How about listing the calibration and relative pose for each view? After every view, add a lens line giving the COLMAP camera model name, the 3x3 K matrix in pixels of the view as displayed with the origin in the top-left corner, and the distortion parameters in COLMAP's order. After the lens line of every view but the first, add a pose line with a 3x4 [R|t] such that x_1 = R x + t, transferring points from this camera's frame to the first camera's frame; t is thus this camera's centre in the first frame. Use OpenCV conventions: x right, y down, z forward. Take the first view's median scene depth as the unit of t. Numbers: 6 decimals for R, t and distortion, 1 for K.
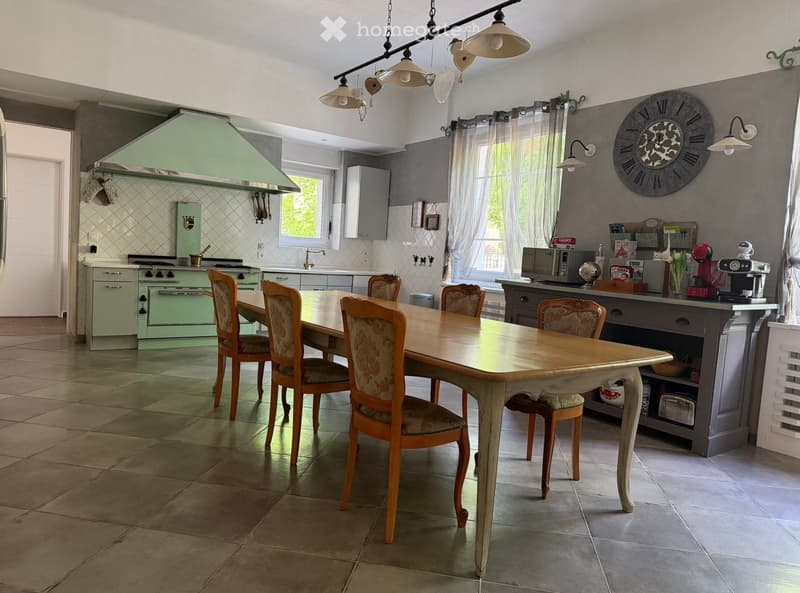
lens RADIAL K [[559.5, 0, 400.7], [0, 559.5, 296.2], [0, 0, 1]] dist [0.001433, -0.010771]
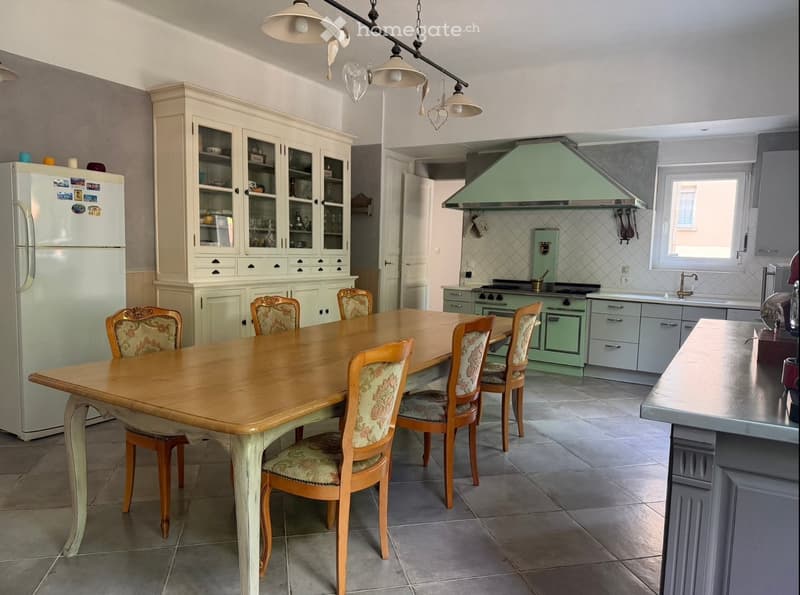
lens RADIAL K [[559.5, 0, 400.4], [0, 559.5, 299.6], [0, 0, 1]] dist [0.001433, -0.010771]
pose [[0.376879, 0.024705, -0.925933, 0.466979], [-0.075712, 0.997121, -0.004213, -0.014197], [0.923163, 0.071692, 0.377665, 0.383893]]
